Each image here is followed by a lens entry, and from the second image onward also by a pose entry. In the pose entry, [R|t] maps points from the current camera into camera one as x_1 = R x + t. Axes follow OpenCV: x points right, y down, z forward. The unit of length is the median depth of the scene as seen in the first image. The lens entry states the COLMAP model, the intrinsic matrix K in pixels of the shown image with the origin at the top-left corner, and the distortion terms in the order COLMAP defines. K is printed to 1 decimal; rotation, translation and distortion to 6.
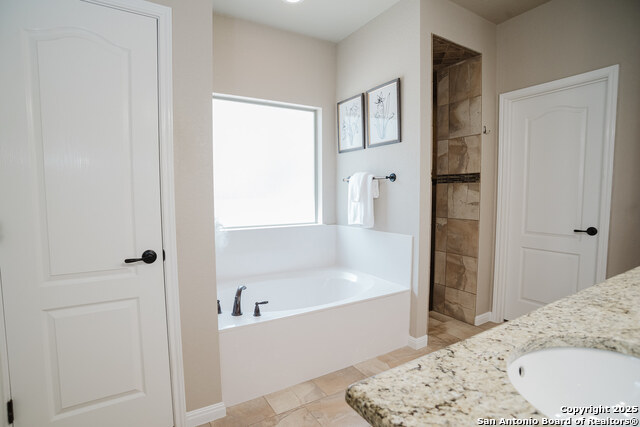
lens RADIAL K [[324.9, 0, 316.2], [0, 324.9, 218.2], [0, 0, 1]] dist [-0.100875, 0.046512]
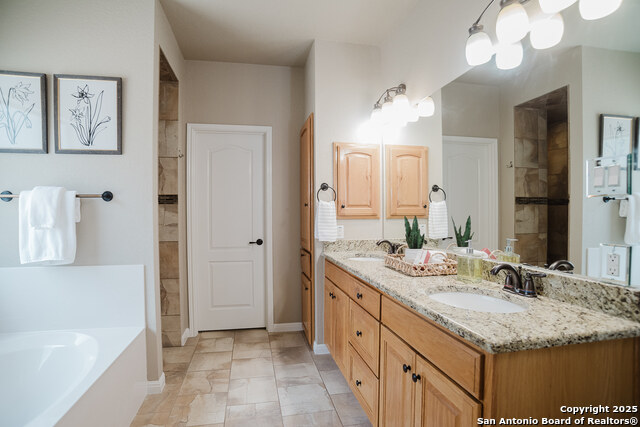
lens RADIAL K [[324.9, 0, 316.2], [0, 324.9, 218.2], [0, 0, 1]] dist [-0.100875, 0.046512]
pose [[0.330227, -0.013708, 0.943802, -0.311481], [0.075253, 0.997094, -0.011849, -0.022425], [-0.940897, 0.074937, 0.330299, 0.246480]]
